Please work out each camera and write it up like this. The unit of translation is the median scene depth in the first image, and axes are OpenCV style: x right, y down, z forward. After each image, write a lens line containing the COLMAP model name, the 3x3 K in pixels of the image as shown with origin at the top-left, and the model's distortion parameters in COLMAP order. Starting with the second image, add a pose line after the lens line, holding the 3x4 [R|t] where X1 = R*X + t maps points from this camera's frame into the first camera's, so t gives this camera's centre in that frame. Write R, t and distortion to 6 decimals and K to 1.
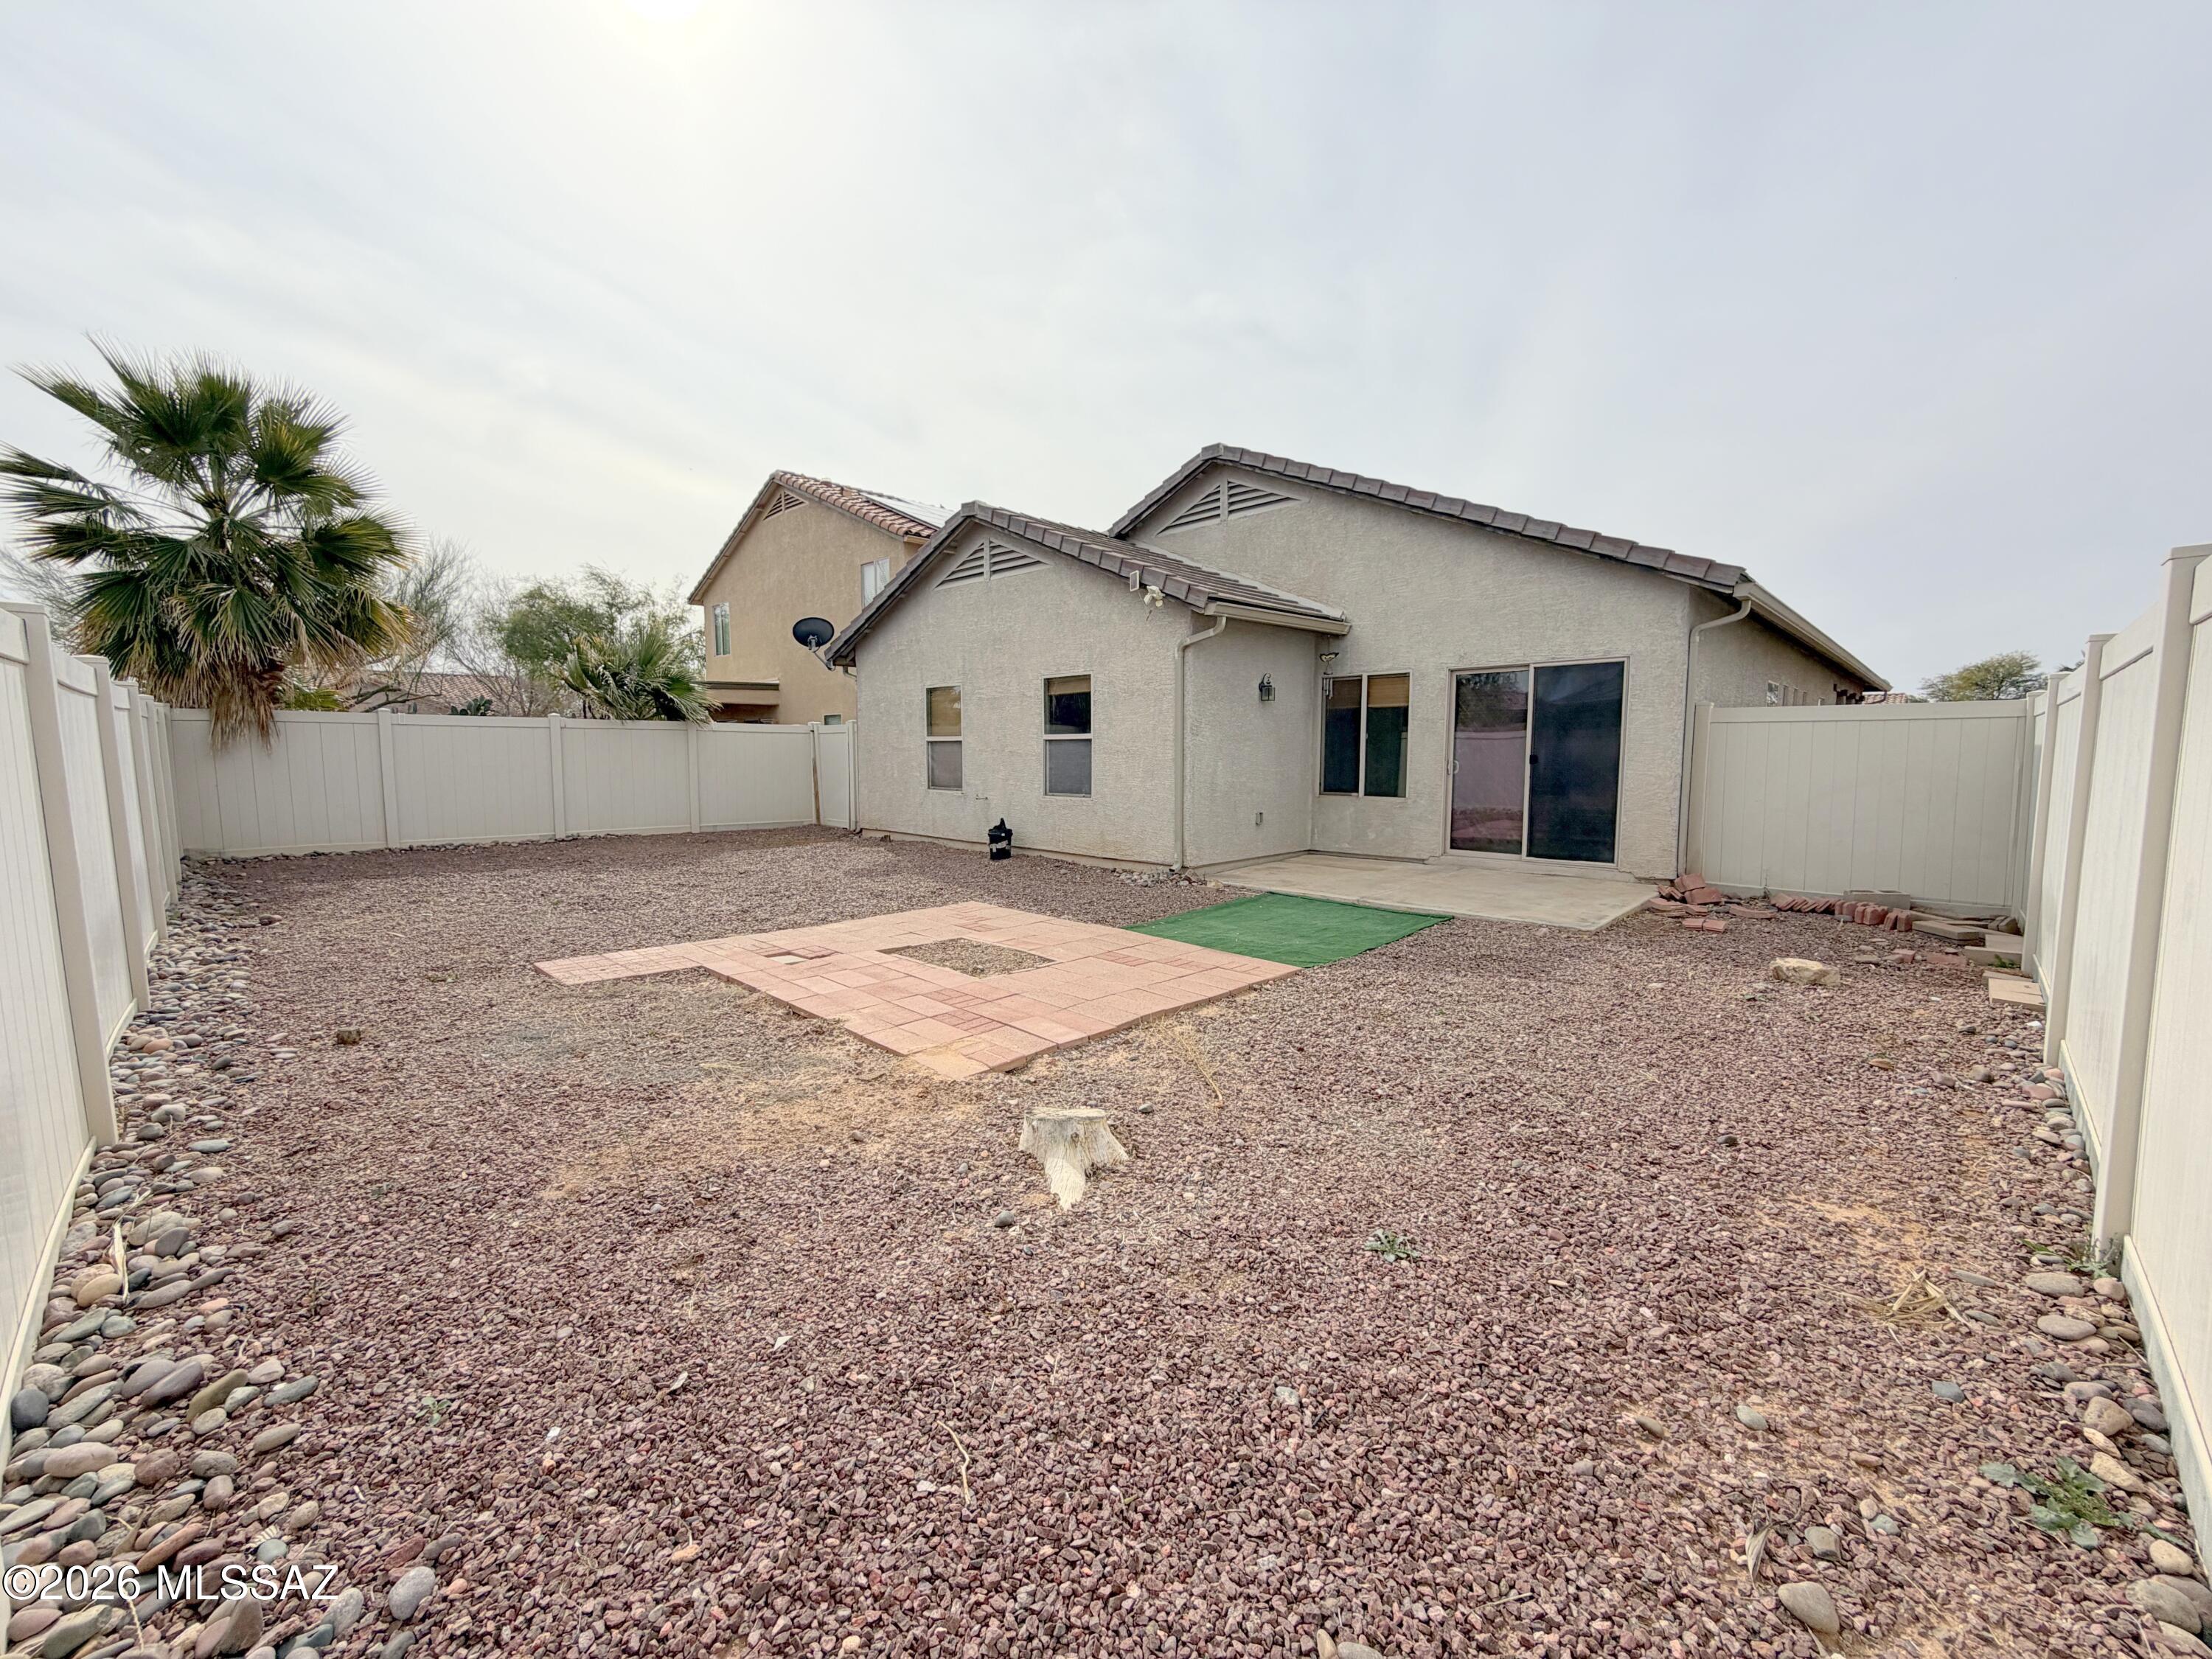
lens RADIAL K [[875.0, 0, 1106.0], [0, 875.0, 829.5], [0, 0, 1]] dist [0.001308, 0.000027]
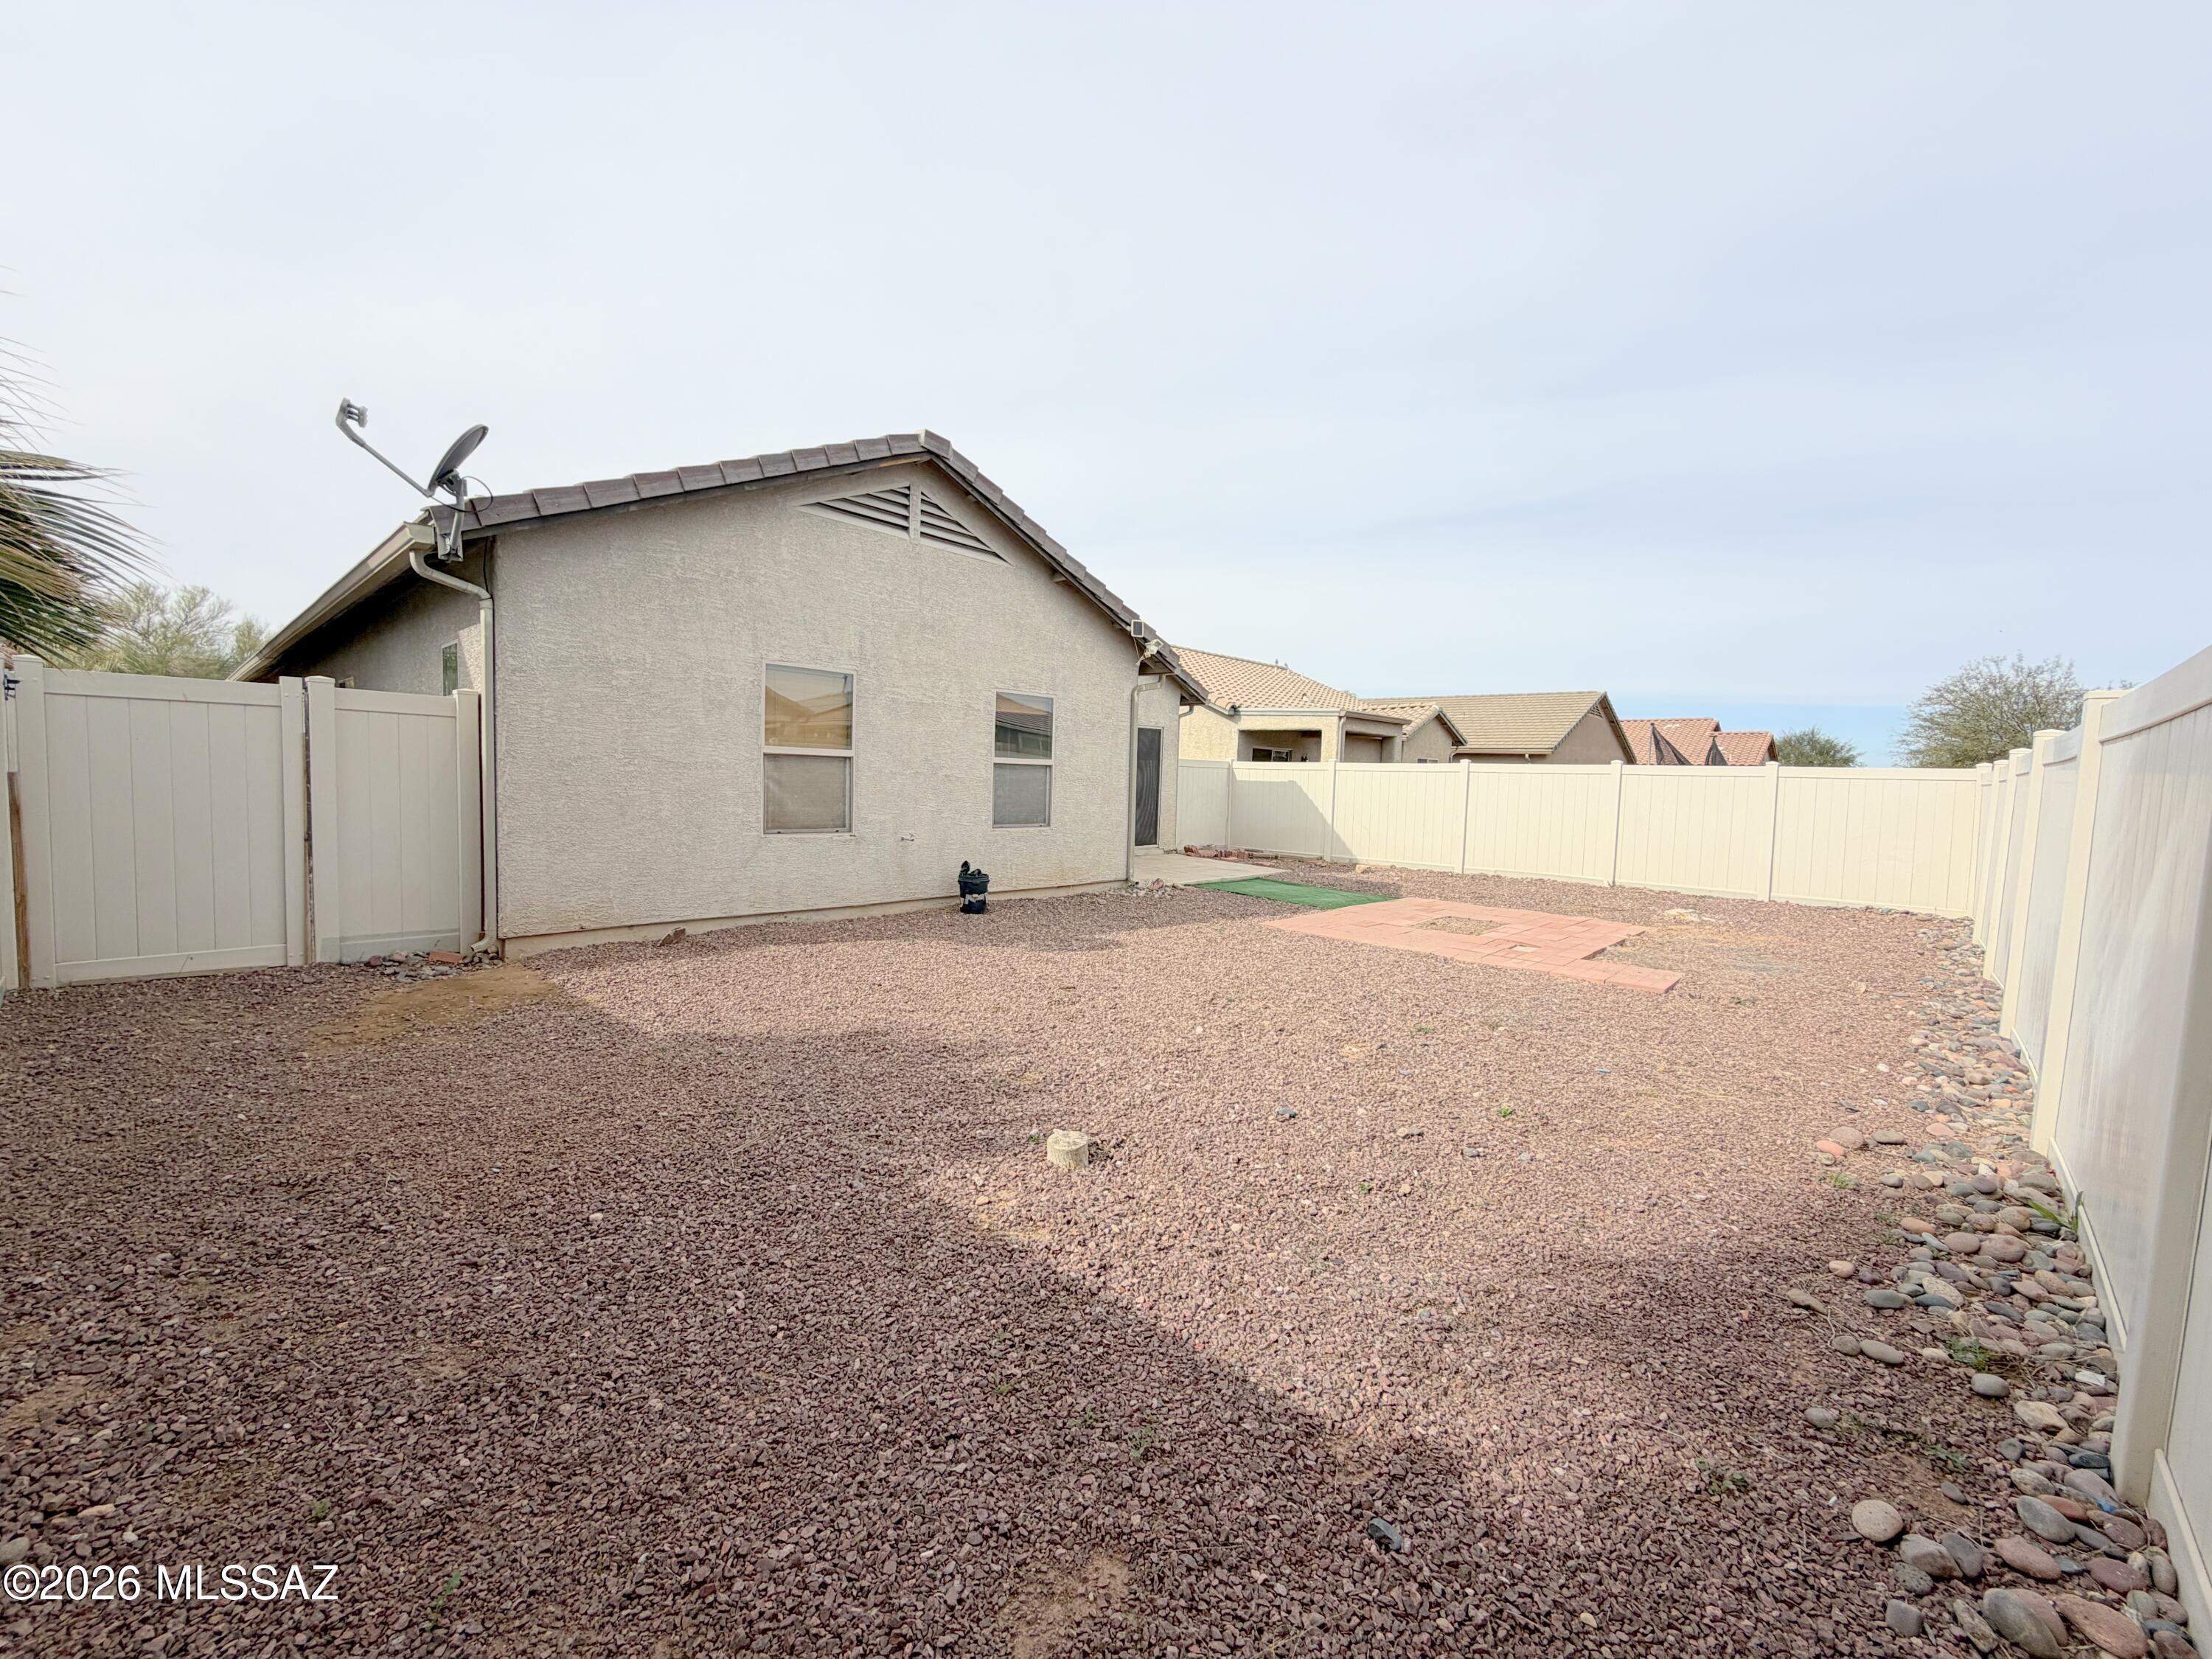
lens RADIAL K [[875.0, 0, 1106.0], [0, 875.0, 829.5], [0, 0, 1]] dist [0.001308, 0.000027]
pose [[-0.023857, -0.059287, 0.997956, -0.912123], [0.061137, 0.996285, 0.060649, -0.081927], [-0.997844, 0.062459, -0.020144, 0.897819]]
